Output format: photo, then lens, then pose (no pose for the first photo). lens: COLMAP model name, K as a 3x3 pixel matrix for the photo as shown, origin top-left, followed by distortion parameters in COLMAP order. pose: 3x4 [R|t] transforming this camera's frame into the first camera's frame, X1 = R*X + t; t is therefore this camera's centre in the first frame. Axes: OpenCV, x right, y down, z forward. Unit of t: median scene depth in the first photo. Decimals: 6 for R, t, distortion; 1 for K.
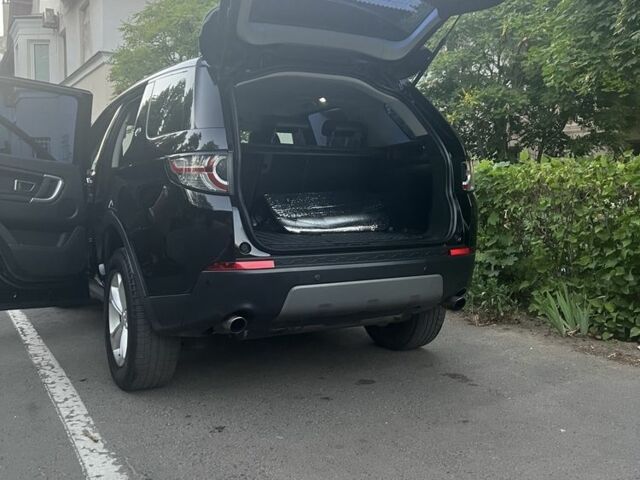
lens RADIAL K [[627.8, 0, 320.1], [0, 627.8, 239.8], [0, 0, 1]] dist [-0.001547, 0.000000]
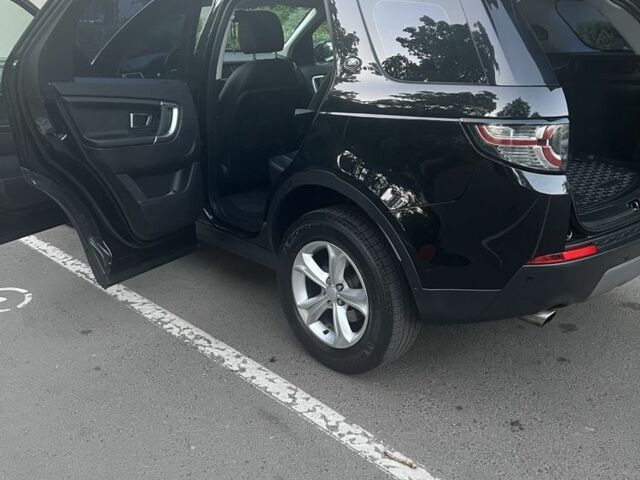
lens RADIAL K [[627.8, 0, 320.0], [0, 627.8, 240.0], [0, 0, 1]] dist [-0.001547, 0.000000]
pose [[0.974809, -0.077630, 0.209096, -0.575755], [0.020152, 0.964296, 0.264061, -0.191195], [-0.222129, -0.253195, 0.941568, 0.263836]]
